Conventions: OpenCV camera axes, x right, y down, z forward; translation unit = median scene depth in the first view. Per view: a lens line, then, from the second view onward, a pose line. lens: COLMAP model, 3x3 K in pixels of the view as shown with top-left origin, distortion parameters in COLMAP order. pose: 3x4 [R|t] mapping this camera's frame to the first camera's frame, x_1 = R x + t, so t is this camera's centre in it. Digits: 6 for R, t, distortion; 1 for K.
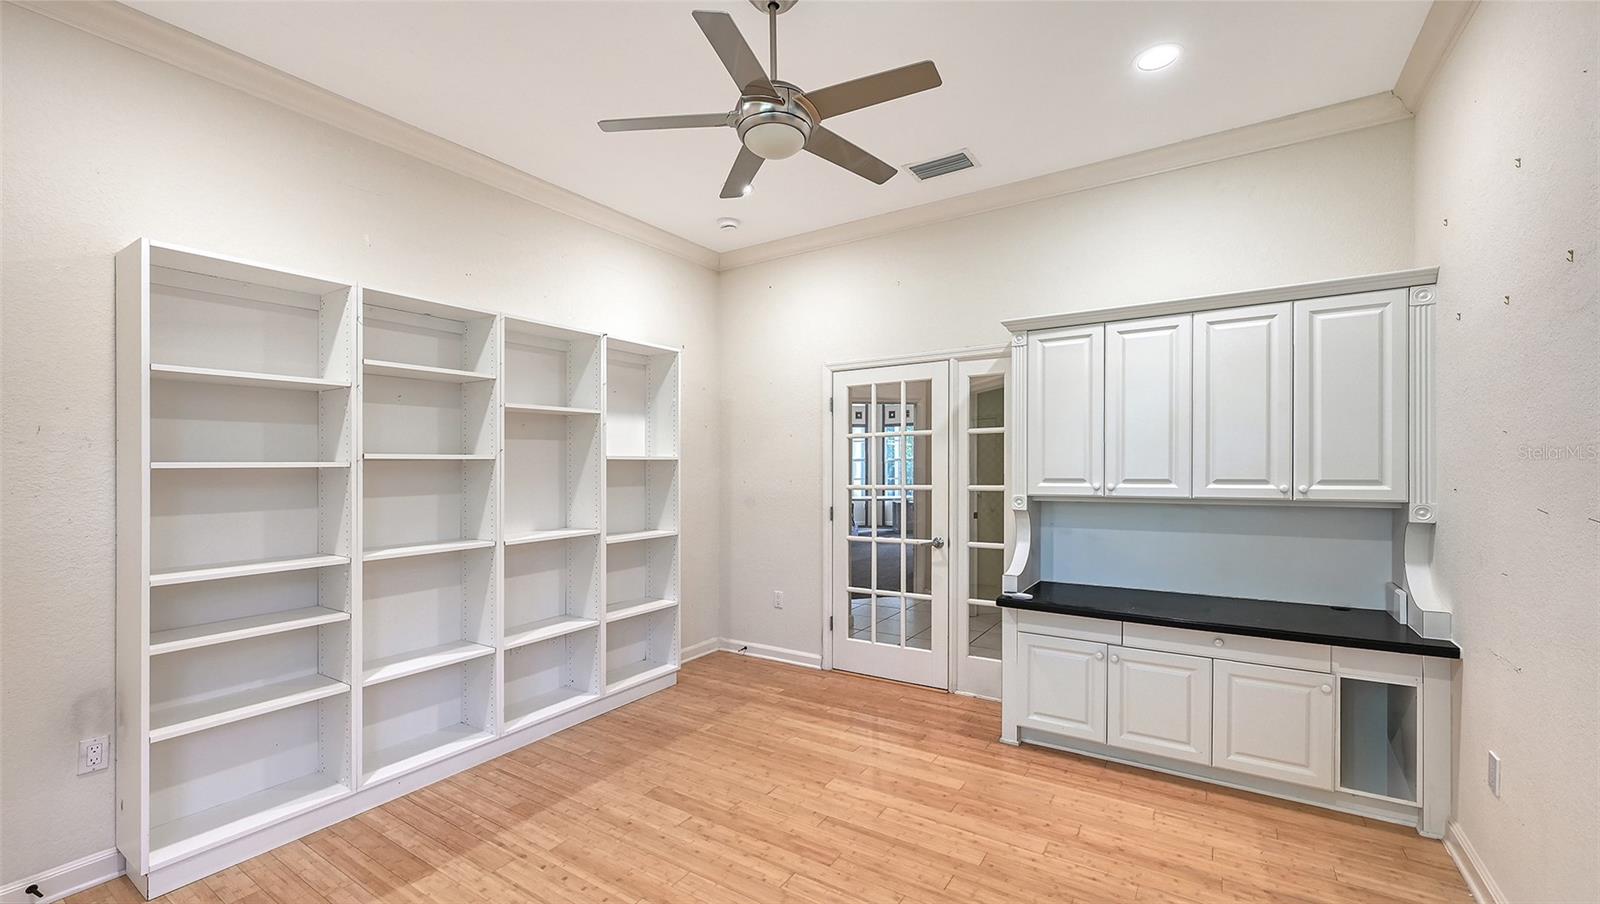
lens RADIAL K [[646.7, 0, 828.5], [0, 646.7, 473.4], [0, 0, 1]] dist [0.001165, -0.000074]
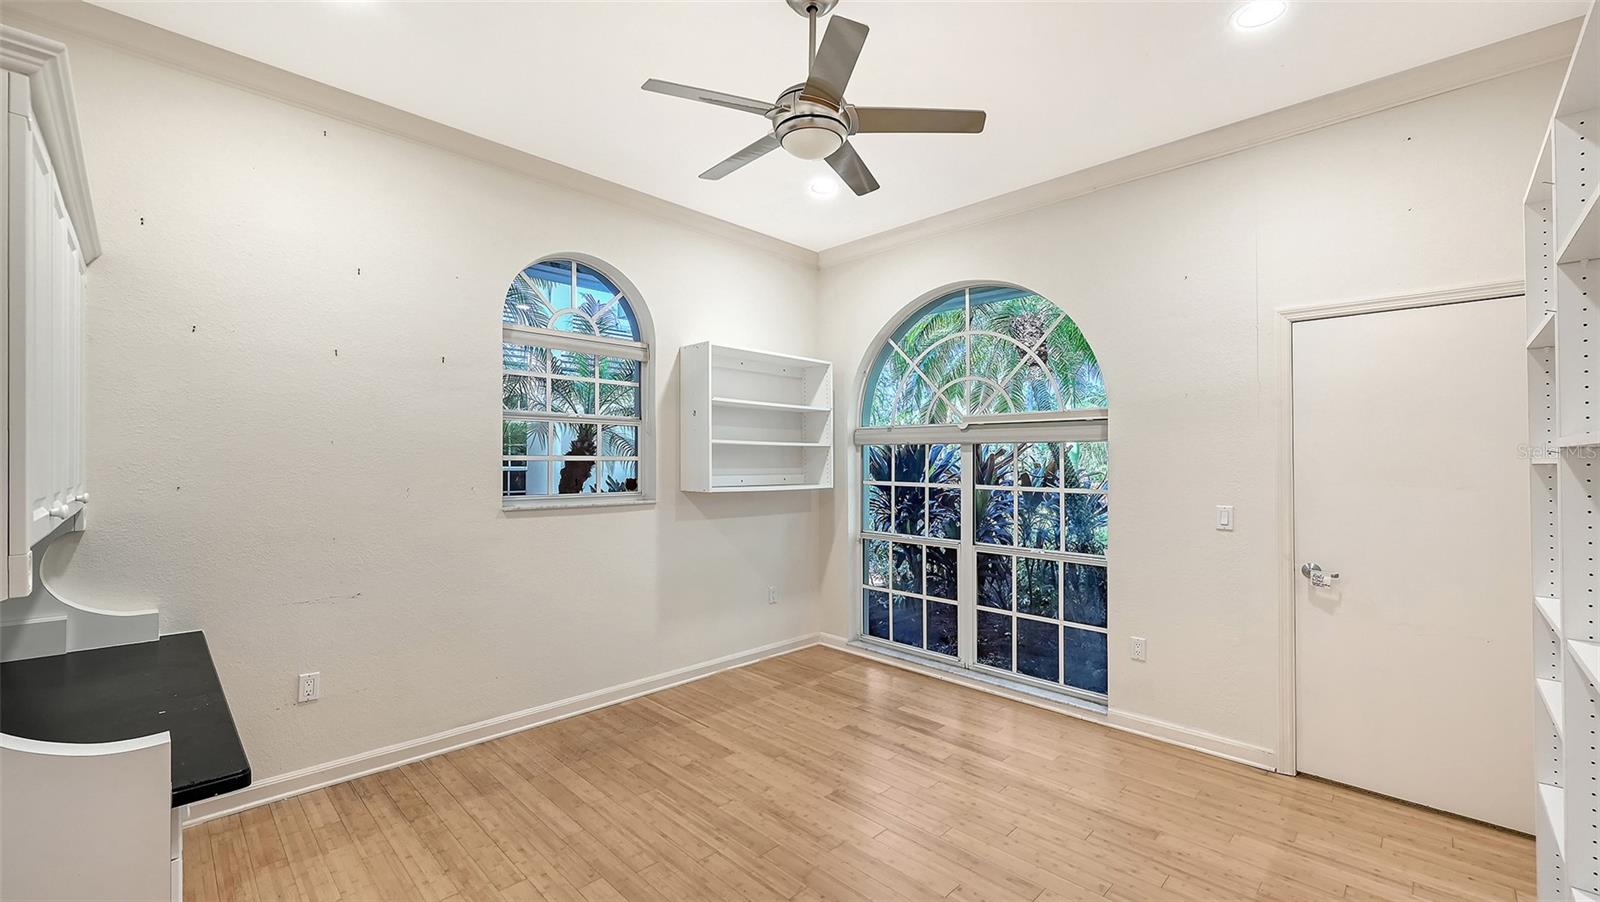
lens RADIAL K [[646.7, 0, 808.2], [0, 646.7, 449.5], [0, 0, 1]] dist [0.001165, -0.000074]
pose [[-0.975612, 0.008932, 0.219321, -0.198598], [0.006995, 0.999929, -0.009607, -0.014447], [-0.219391, -0.007838, -0.975605, 1.309208]]
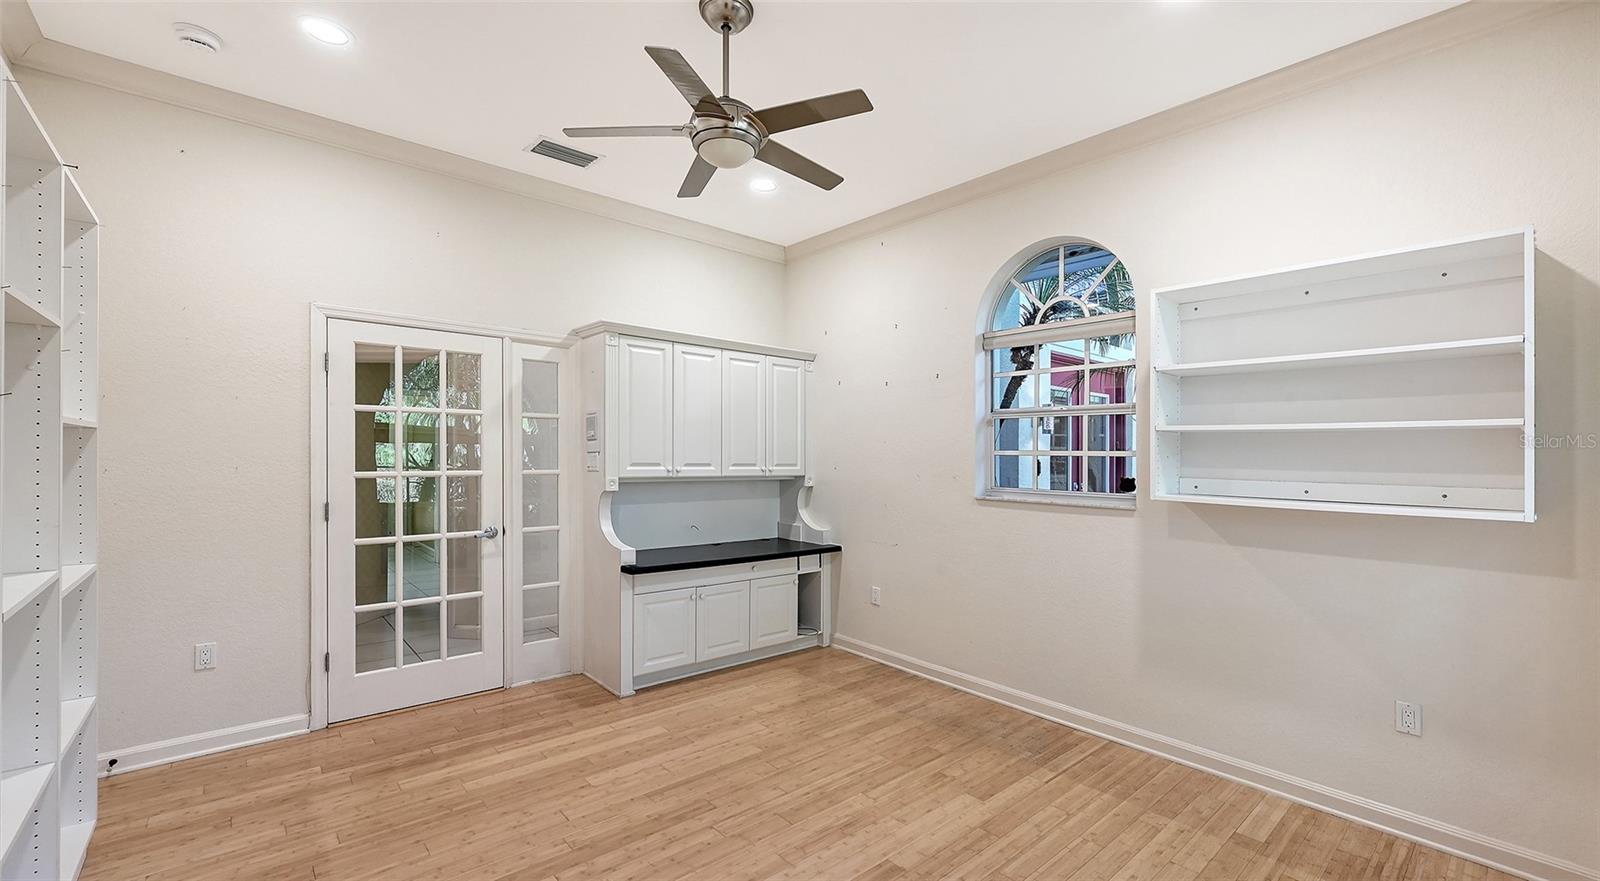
lens RADIAL K [[647.8, 0, 802.0], [0, 647.8, 456.8], [0, 0, 1]] dist [-0.000703, 0.000126]
pose [[0.293458, 0.009152, 0.955928, -0.720954], [-0.005257, 0.999955, -0.007959, 0.004558], [-0.955957, -0.002689, 0.293493, 0.369856]]
